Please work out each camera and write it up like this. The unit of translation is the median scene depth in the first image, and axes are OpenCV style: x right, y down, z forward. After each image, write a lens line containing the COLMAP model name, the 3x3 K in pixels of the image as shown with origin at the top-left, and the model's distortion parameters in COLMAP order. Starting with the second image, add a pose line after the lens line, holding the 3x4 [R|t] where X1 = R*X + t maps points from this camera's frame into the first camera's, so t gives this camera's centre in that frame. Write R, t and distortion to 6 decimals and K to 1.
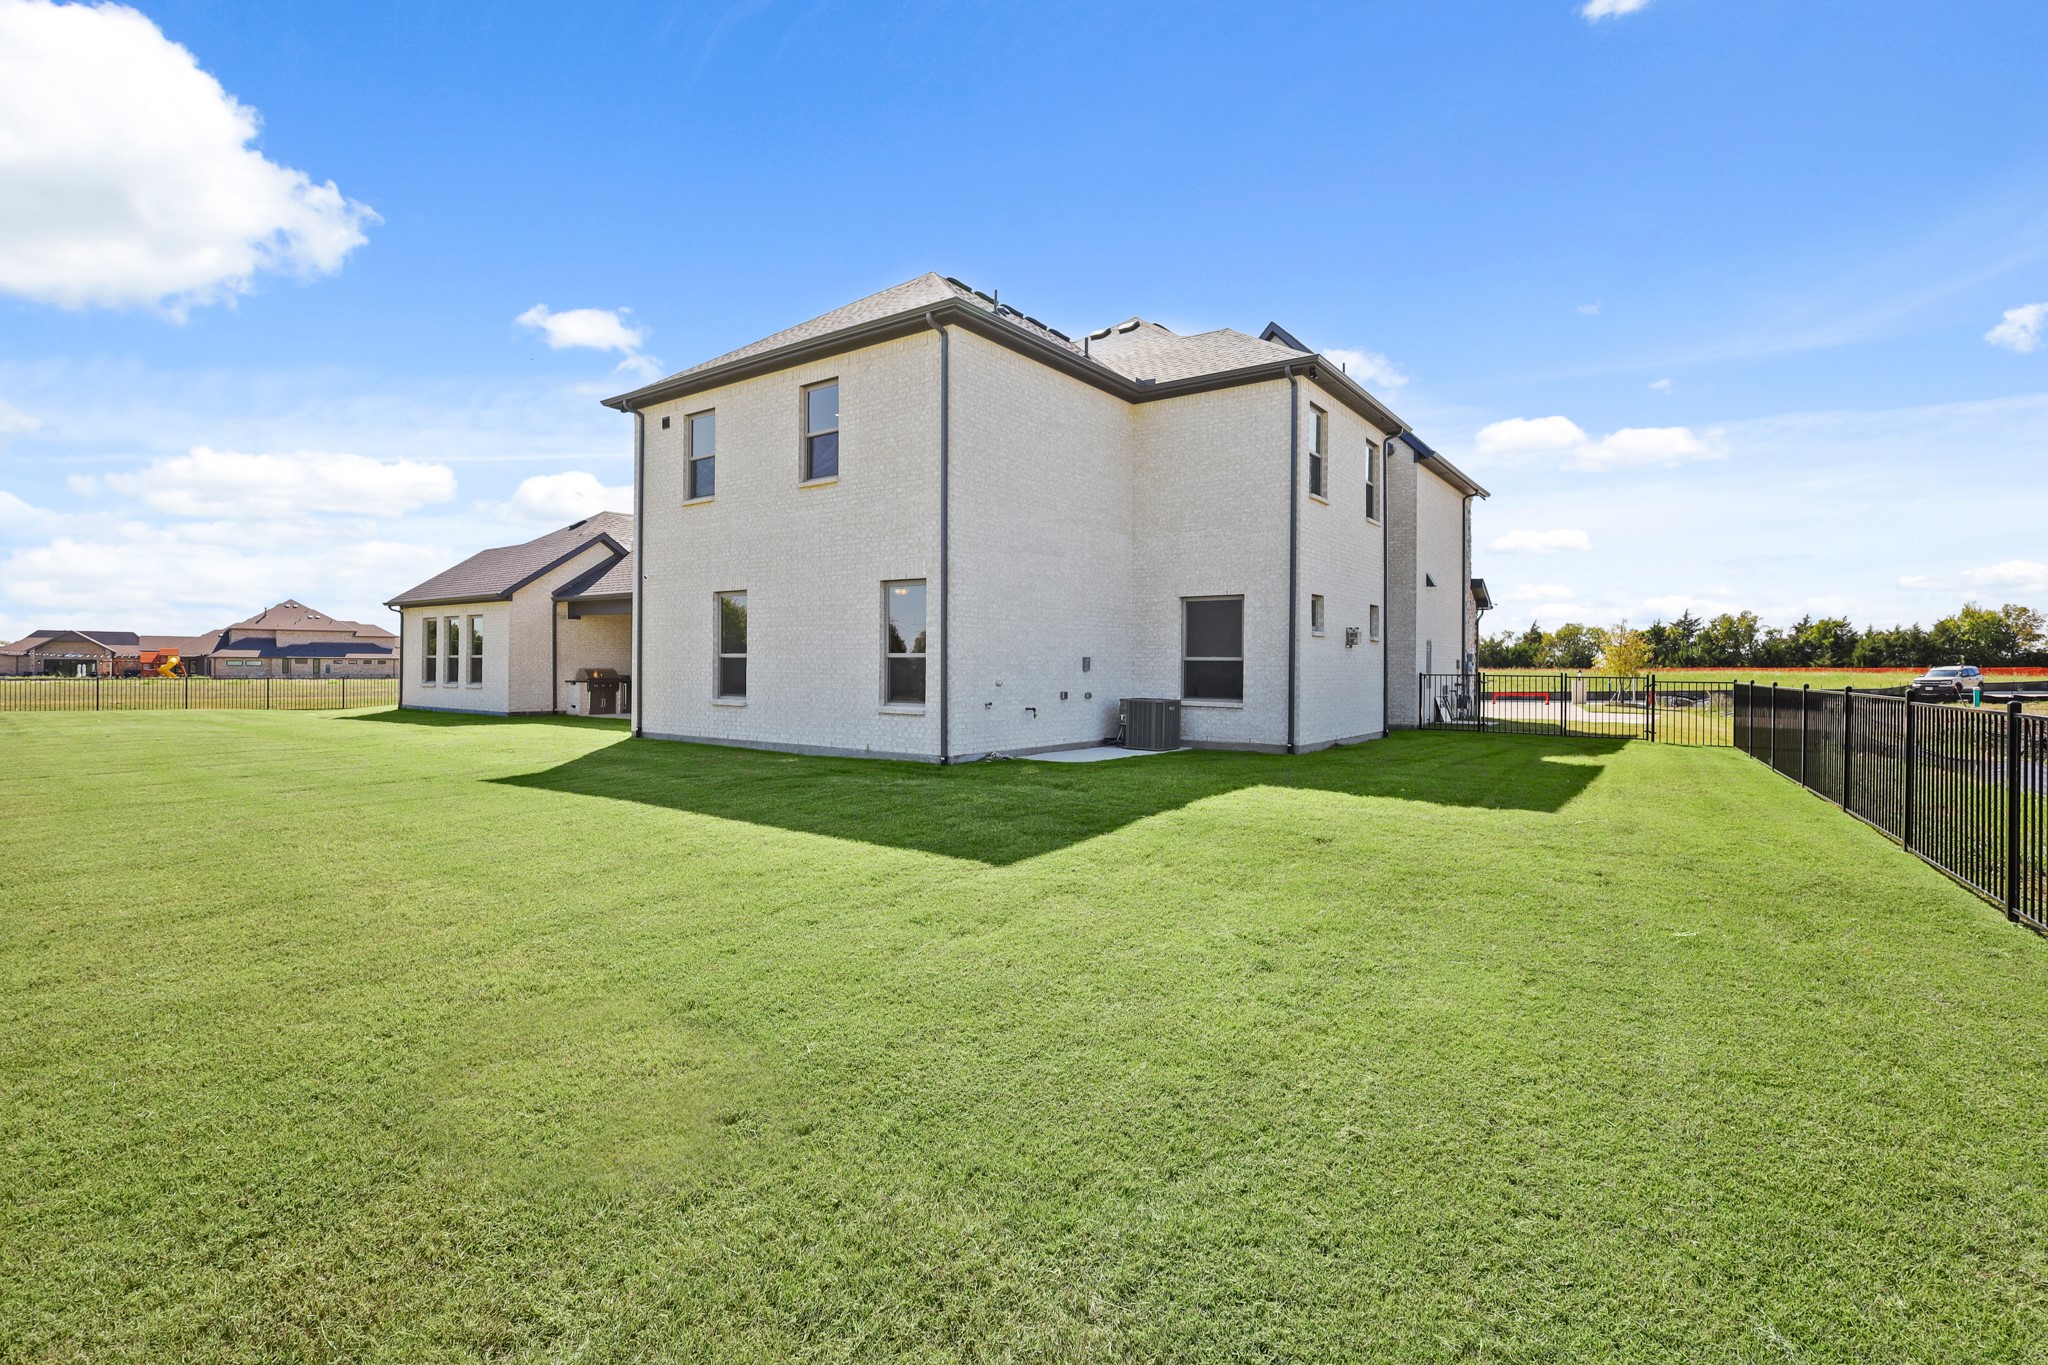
lens RADIAL K [[948.6, 0, 1024.1], [0, 948.6, 673.7], [0, 0, 1]] dist [-0.001248, -0.000516]
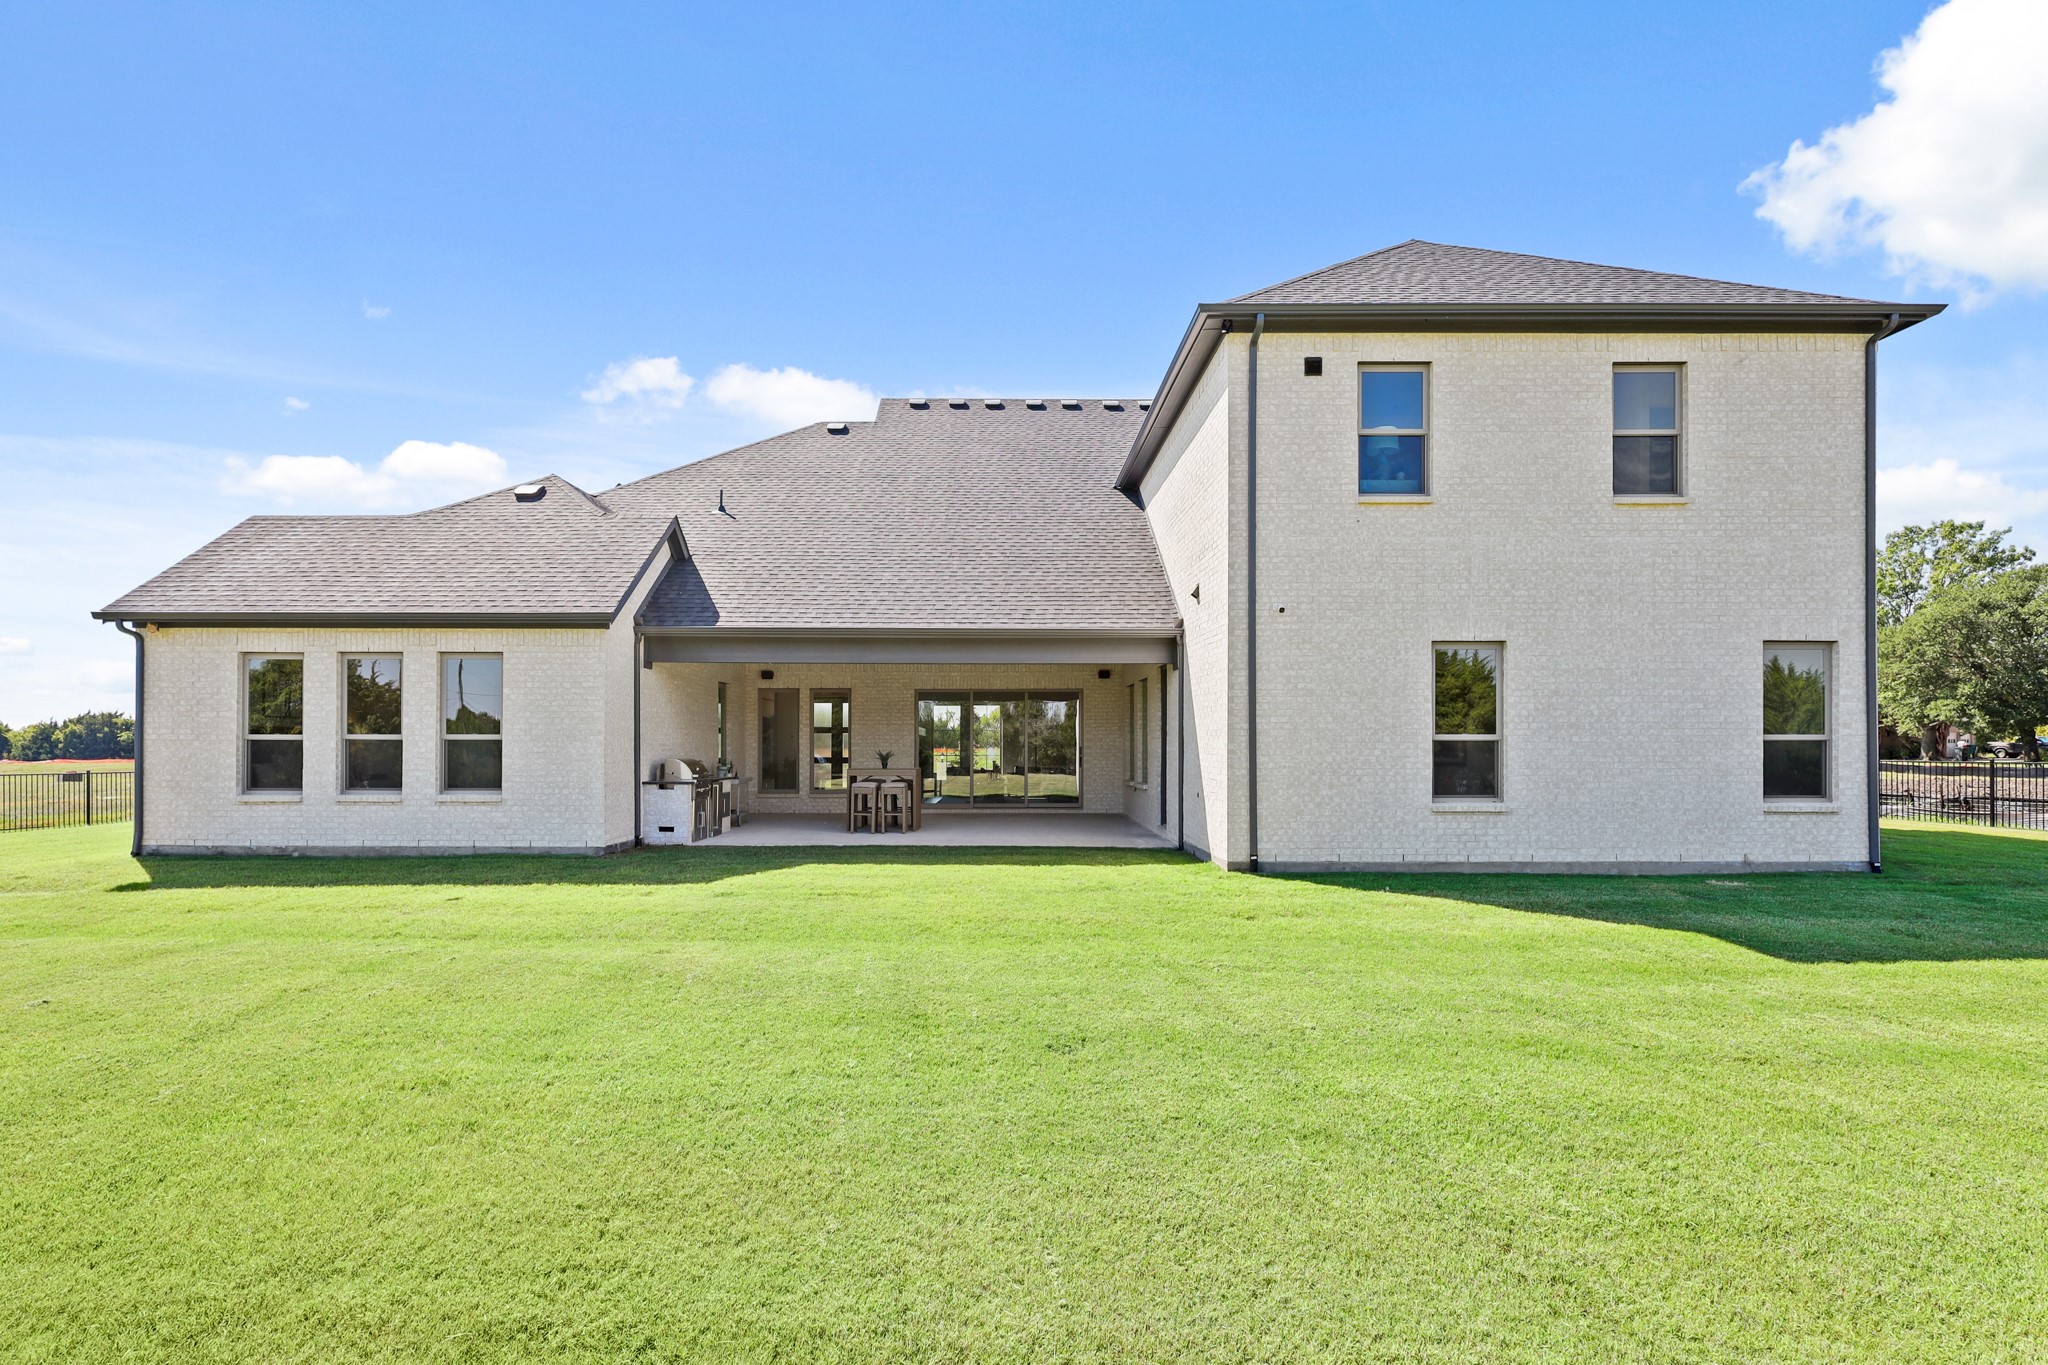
lens RADIAL K [[948.6, 0, 996.0], [0, 948.6, 747.9], [0, 0, 1]] dist [-0.001248, -0.000516]
pose [[0.806265, -0.002409, 0.591550, -1.004449], [0.009437, 0.999917, -0.008790, -0.008797], [-0.591480, 0.012669, 0.806220, 0.678178]]
